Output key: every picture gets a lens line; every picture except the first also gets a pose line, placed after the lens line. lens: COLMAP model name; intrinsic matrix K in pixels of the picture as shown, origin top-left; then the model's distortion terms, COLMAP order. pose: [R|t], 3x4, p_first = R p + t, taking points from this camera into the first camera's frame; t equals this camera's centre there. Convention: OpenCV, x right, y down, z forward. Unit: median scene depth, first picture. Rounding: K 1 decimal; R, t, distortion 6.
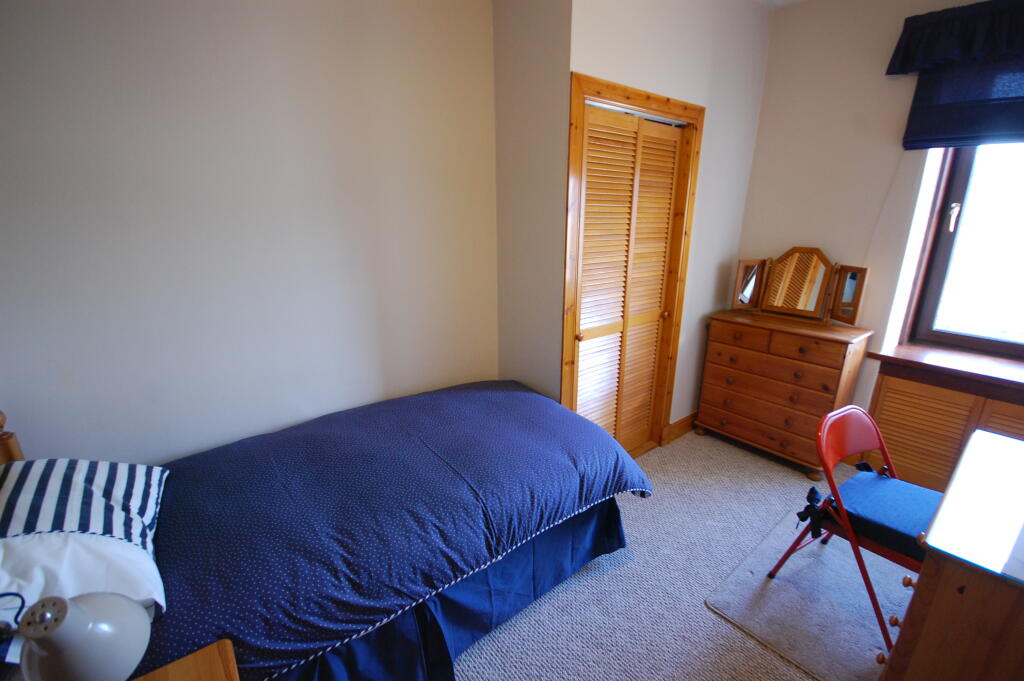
lens RADIAL K [[441.3, 0, 512.0], [0, 441.3, 340.5], [0, 0, 1]] dist [0.000009, -0.000003]
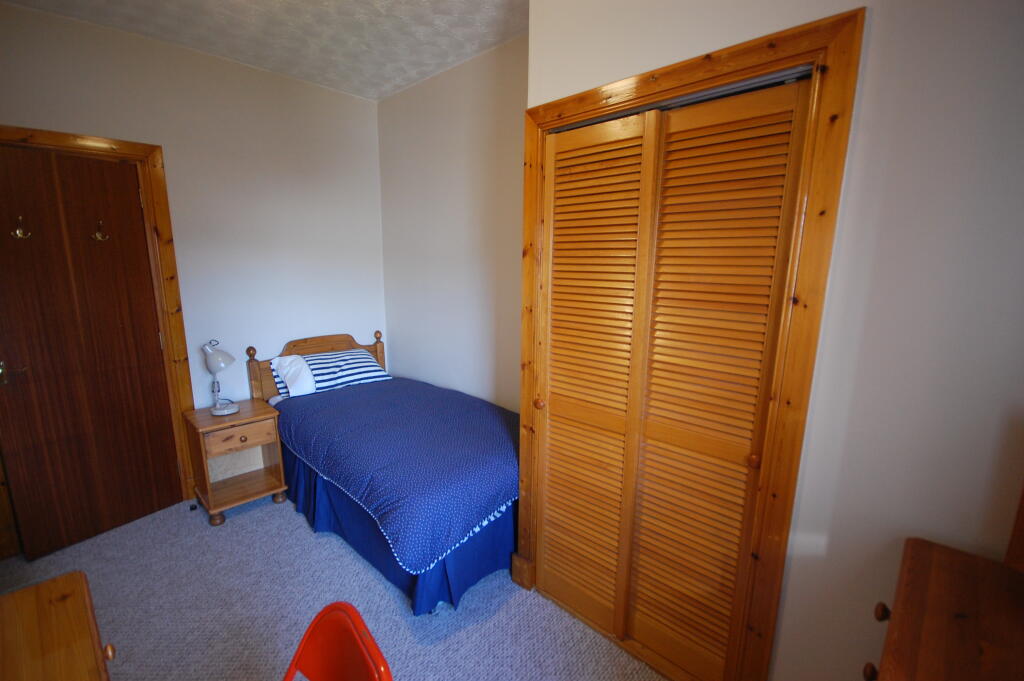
lens RADIAL K [[441.3, 0, 512.0], [0, 441.3, 340.5], [0, 0, 1]] dist [0.000009, -0.000003]
pose [[0.149507, 0.173096, -0.973491, 0.923705], [-0.275376, 0.952892, 0.127141, -0.210193], [0.949640, 0.249068, 0.190131, 0.754167]]
